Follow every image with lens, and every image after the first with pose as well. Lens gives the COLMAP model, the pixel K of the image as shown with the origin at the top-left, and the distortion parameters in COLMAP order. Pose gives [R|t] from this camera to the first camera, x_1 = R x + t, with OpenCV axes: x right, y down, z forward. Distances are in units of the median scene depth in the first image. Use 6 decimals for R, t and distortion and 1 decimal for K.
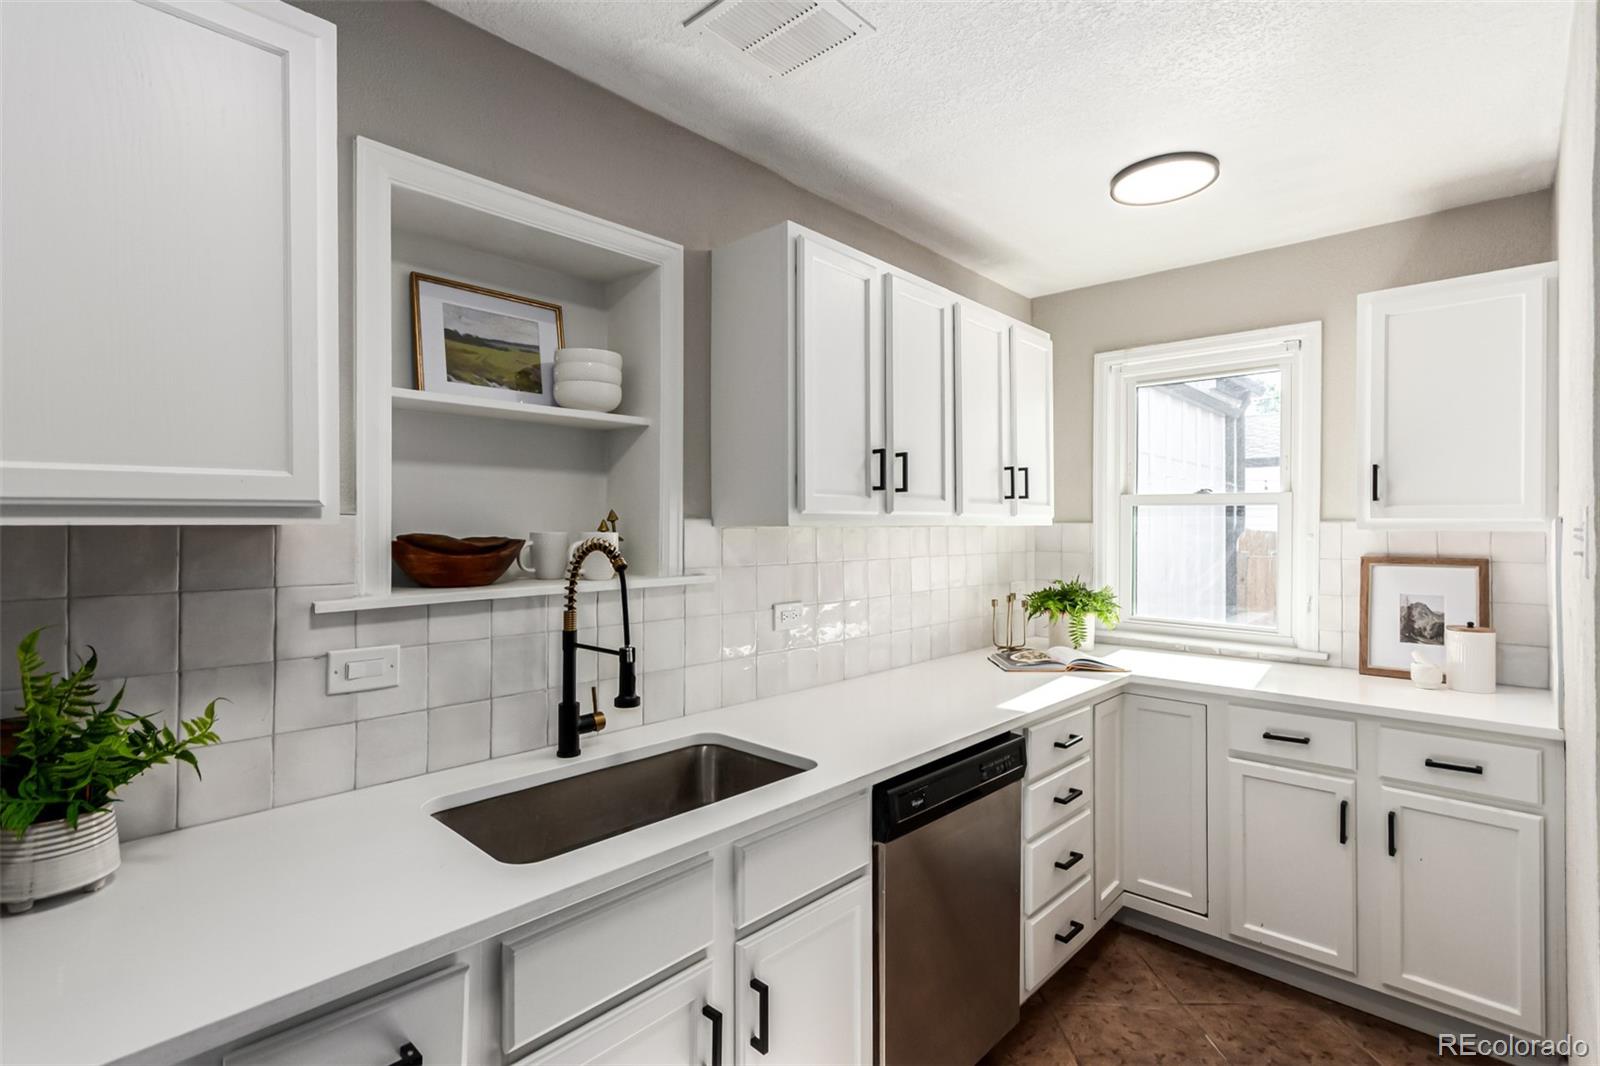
lens RADIAL K [[749.3, 0, 788.7], [0, 749.3, 523.2], [0, 0, 1]] dist [-0.001280, 0.002856]
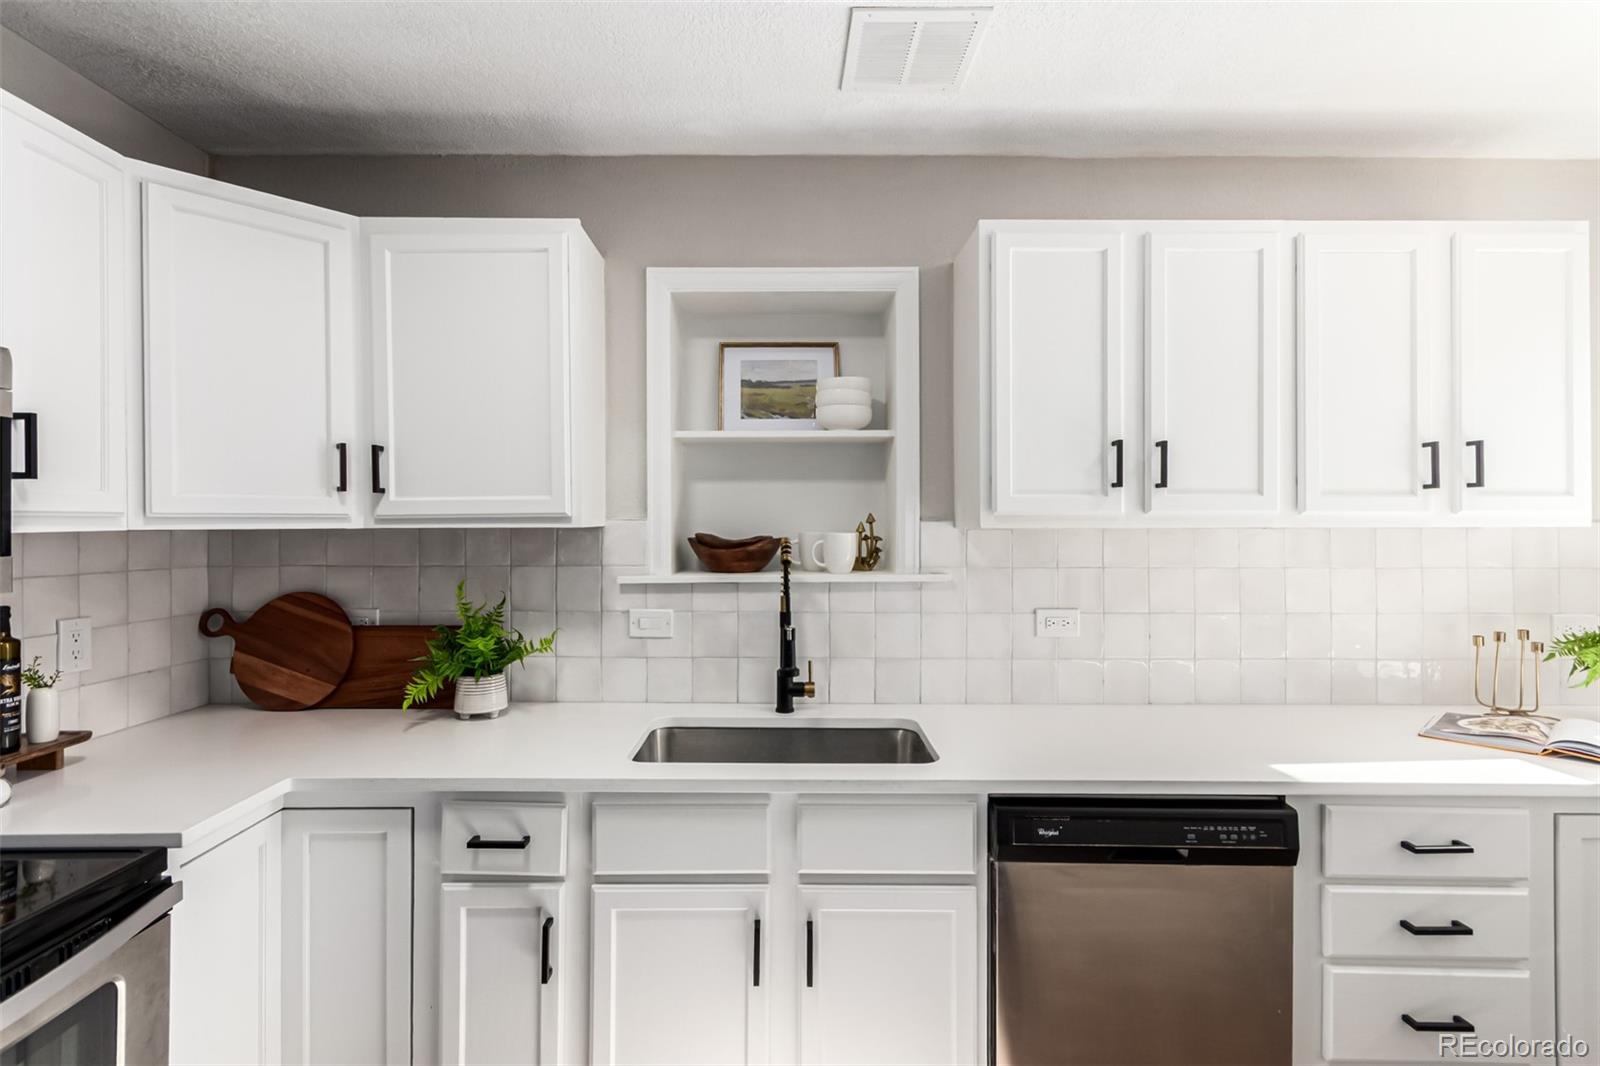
lens RADIAL K [[749.3, 0, 782.8], [0, 749.3, 525.4], [0, 0, 1]] dist [-0.001280, 0.002856]
pose [[0.688672, 0.000148, -0.725073, 0.569412], [0.003300, 0.999989, 0.003339, -0.003741], [0.725066, -0.004692, 0.688664, 0.131544]]
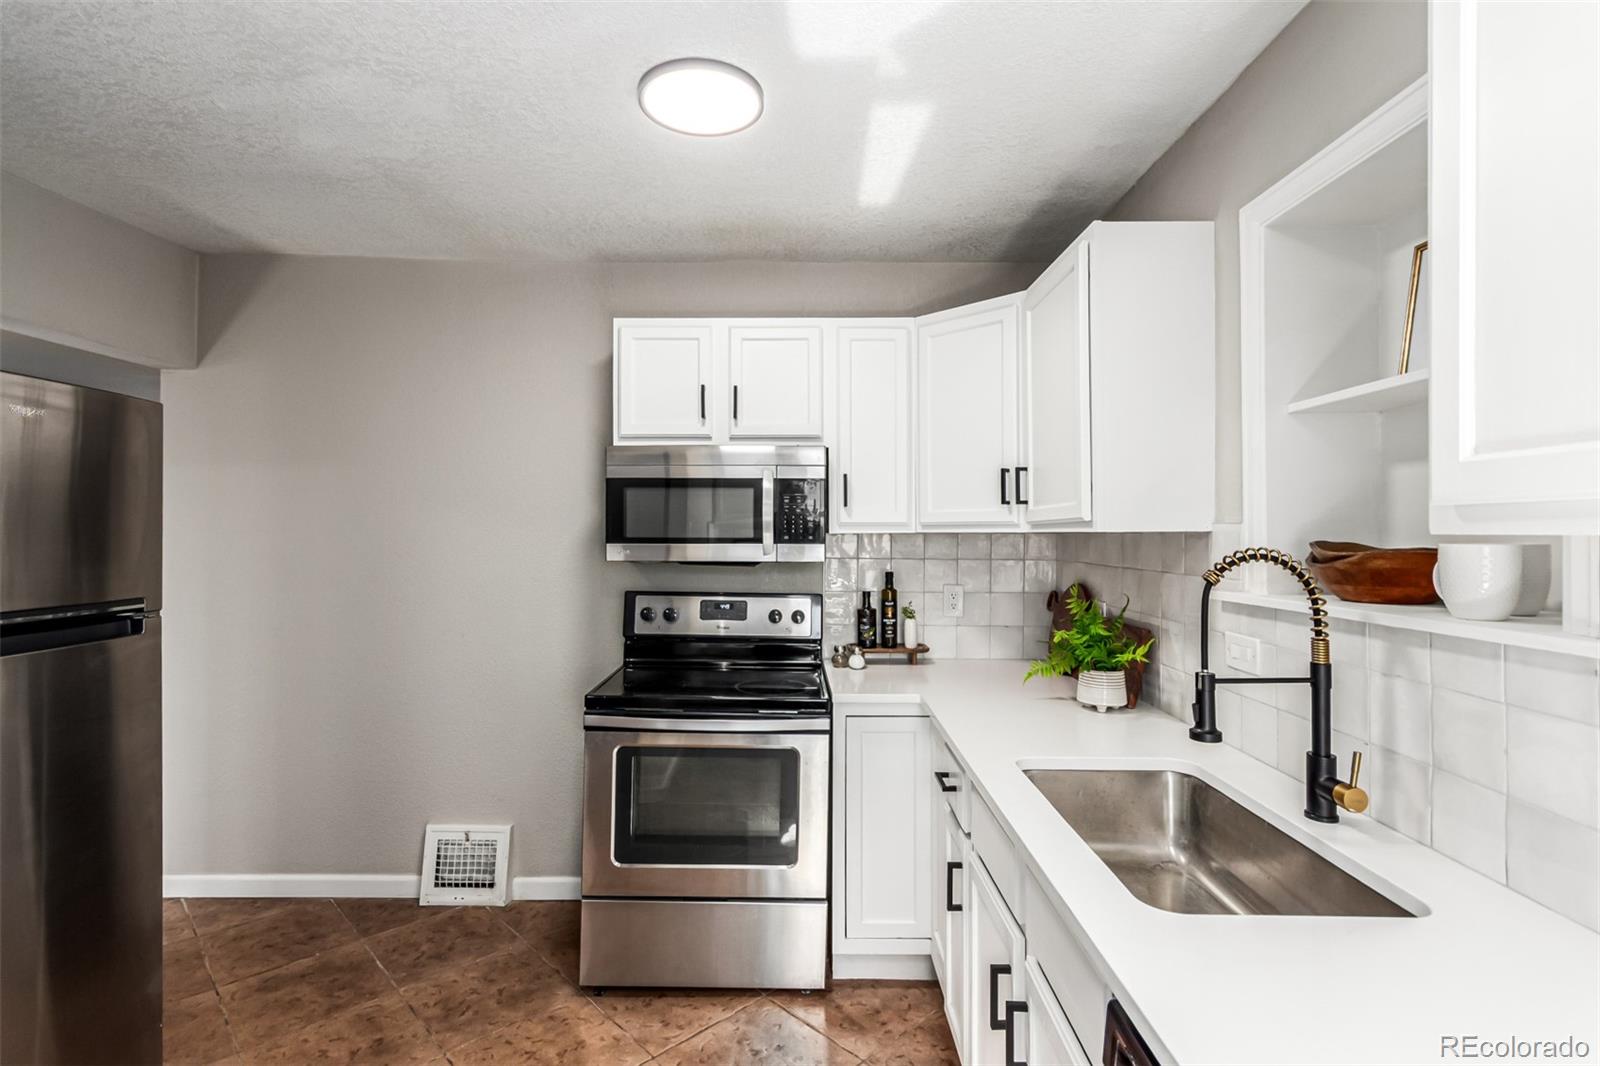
lens RADIAL K [[749.3, 0, 800.6], [0, 749.3, 536.0], [0, 0, 1]] dist [-0.001280, 0.002856]
pose [[-0.724175, 0.000936, -0.689616, 0.623824], [-0.000847, 0.999997, 0.002247, 0.005596], [0.689616, 0.002211, -0.724172, 1.123346]]
